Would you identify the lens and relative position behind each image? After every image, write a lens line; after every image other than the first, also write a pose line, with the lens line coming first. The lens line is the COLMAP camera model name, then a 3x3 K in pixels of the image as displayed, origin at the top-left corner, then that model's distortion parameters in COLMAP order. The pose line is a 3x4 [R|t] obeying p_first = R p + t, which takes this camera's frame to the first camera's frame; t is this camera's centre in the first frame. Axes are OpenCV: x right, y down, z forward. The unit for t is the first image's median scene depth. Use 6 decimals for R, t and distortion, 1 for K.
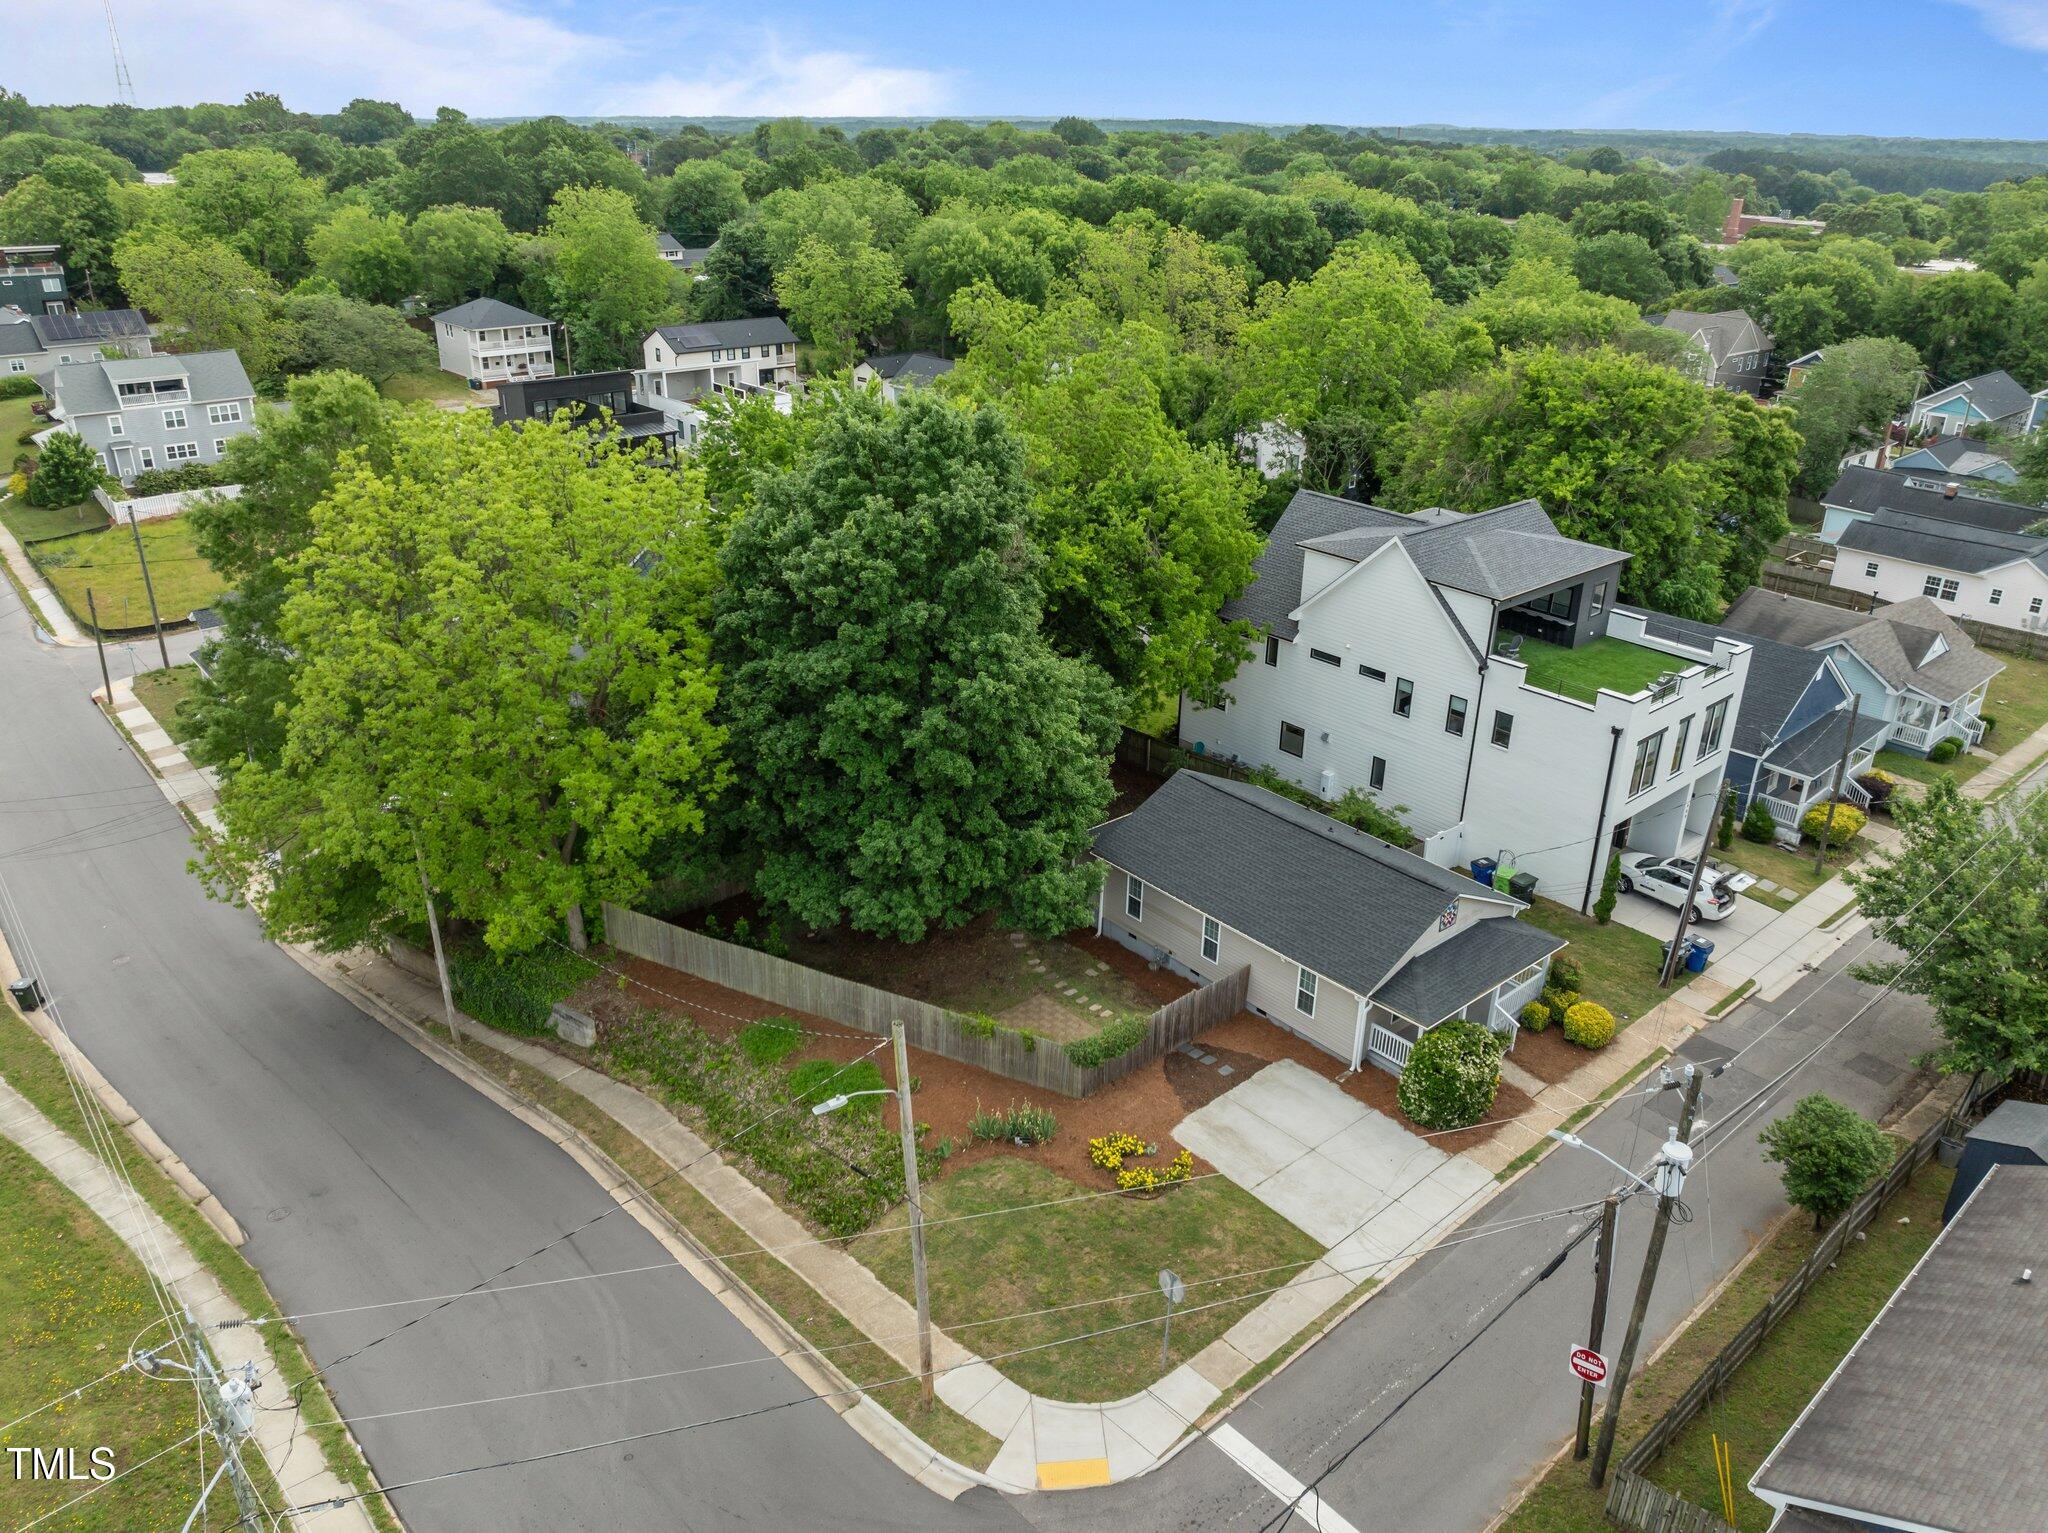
lens RADIAL K [[1436.8, 0, 1024.0], [0, 1436.8, 766.5], [0, 0, 1]] dist [-0.035929, -0.001622]
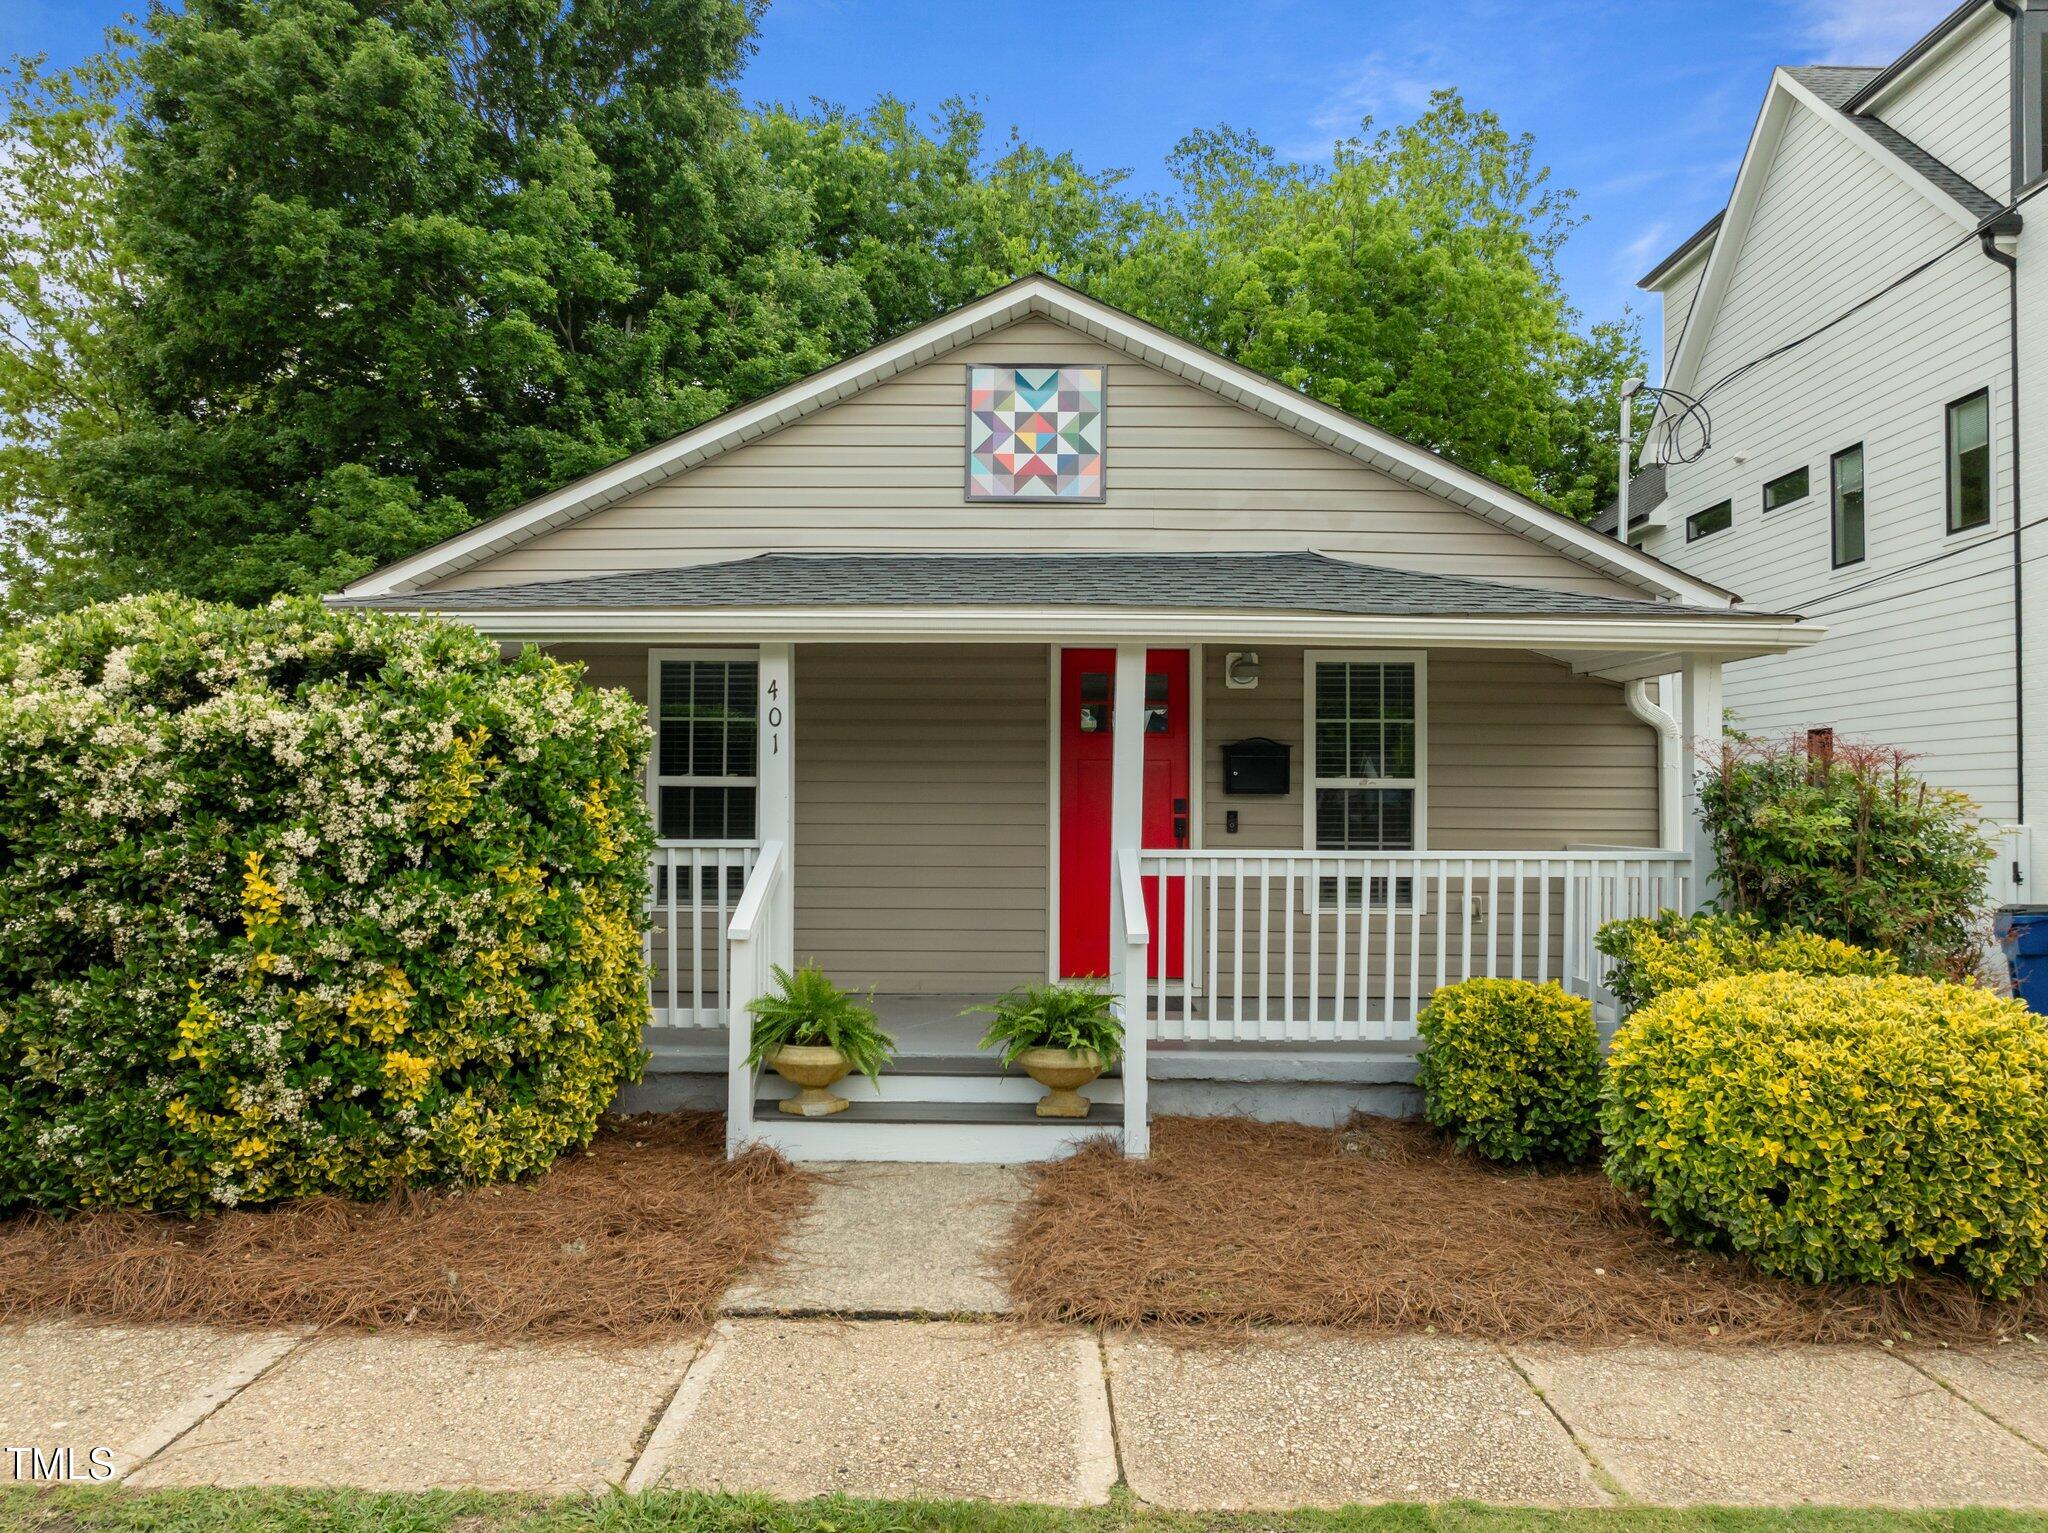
lens RADIAL K [[1448.2, 0, 1024.8], [0, 1448.2, 774.2], [0, 0, 1]] dist [-0.046789, 0.011478]
pose [[0.756789, -0.018405, -0.653401, 0.426319], [-0.267975, 0.903006, -0.335812, 0.215550], [0.596205, 0.429234, 0.678452, 0.879588]]
